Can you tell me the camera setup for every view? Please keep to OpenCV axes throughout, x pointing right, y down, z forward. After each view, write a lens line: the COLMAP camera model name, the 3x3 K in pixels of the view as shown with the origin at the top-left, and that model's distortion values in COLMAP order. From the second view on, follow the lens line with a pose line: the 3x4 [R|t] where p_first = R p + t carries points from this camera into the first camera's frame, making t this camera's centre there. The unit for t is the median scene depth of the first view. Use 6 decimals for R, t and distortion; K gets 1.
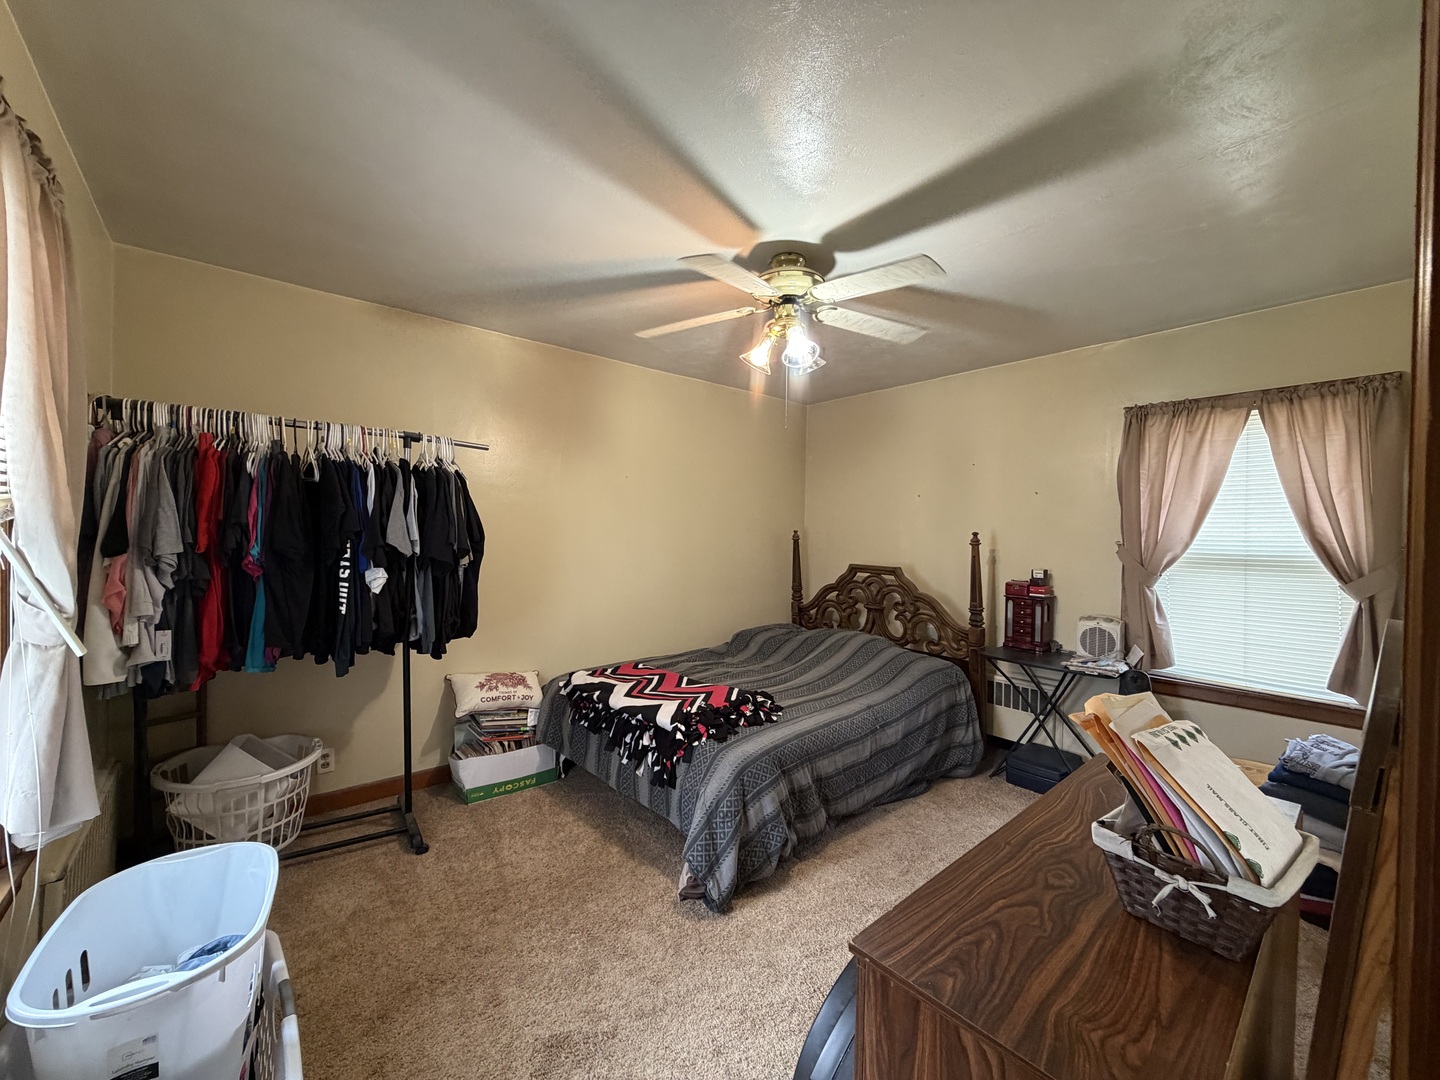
lens RADIAL K [[569.3, 0, 724.3], [0, 569.3, 541.8], [0, 0, 1]] dist [-0.002412, 0.000001]
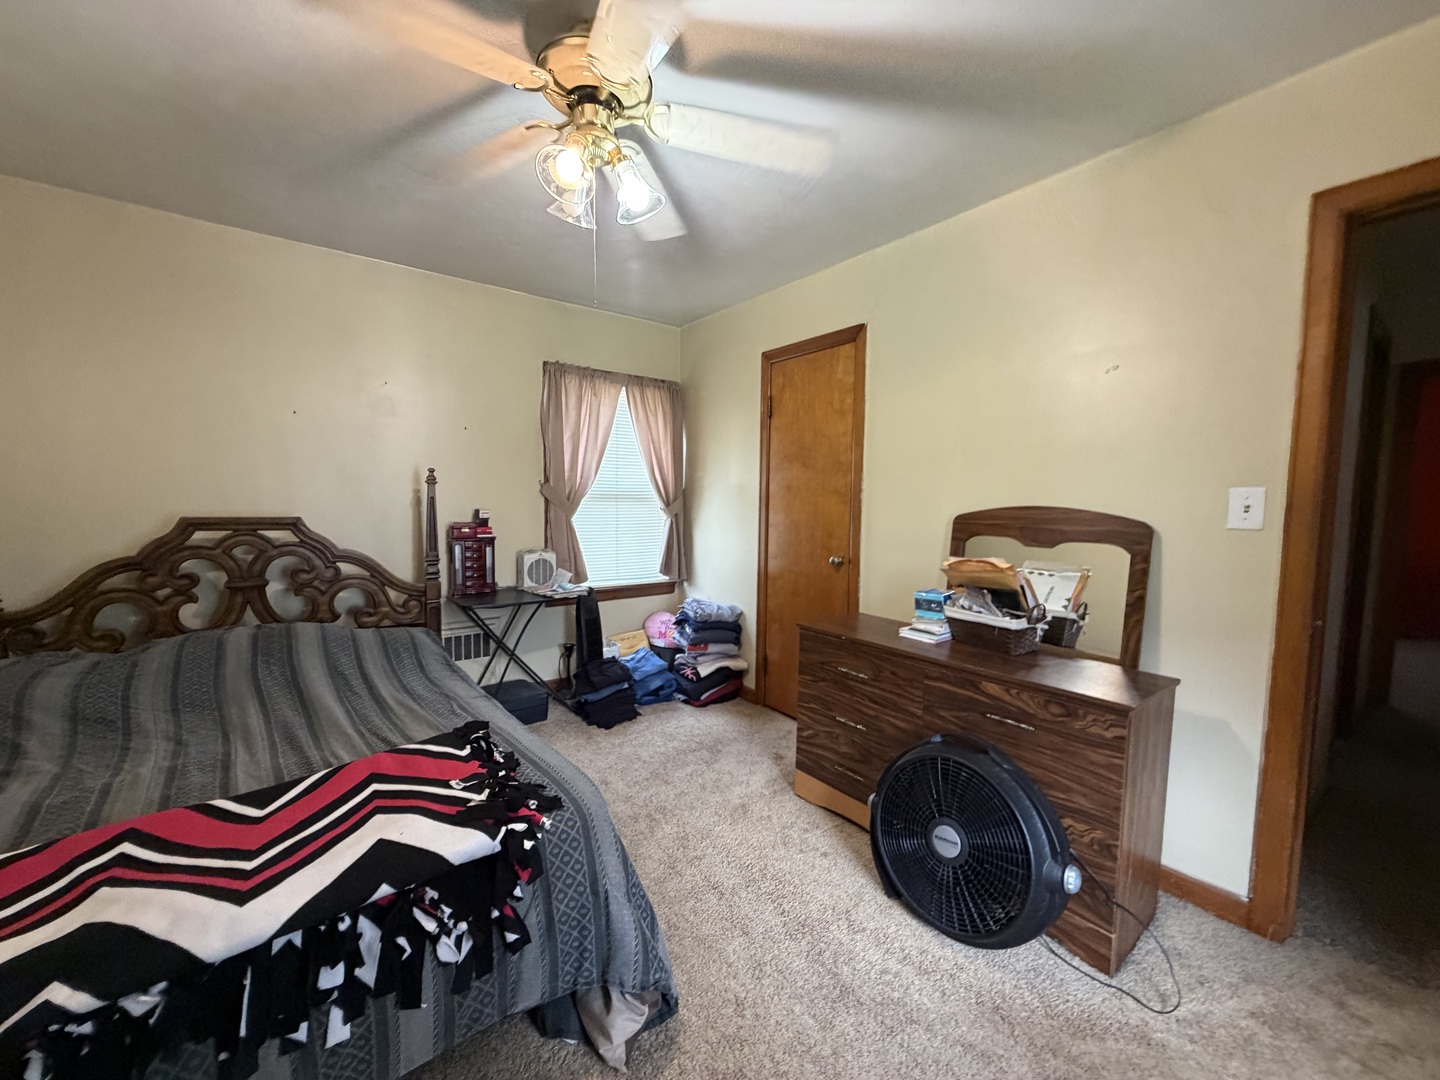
lens RADIAL K [[569.3, 0, 723.9], [0, 569.3, 538.8], [0, 0, 1]] dist [-0.002412, 0.000001]
pose [[0.054447, -0.092188, 0.994252, -0.425626], [-0.002146, 0.995716, 0.092441, 0.009874], [-0.998514, -0.007167, 0.054016, 0.594402]]
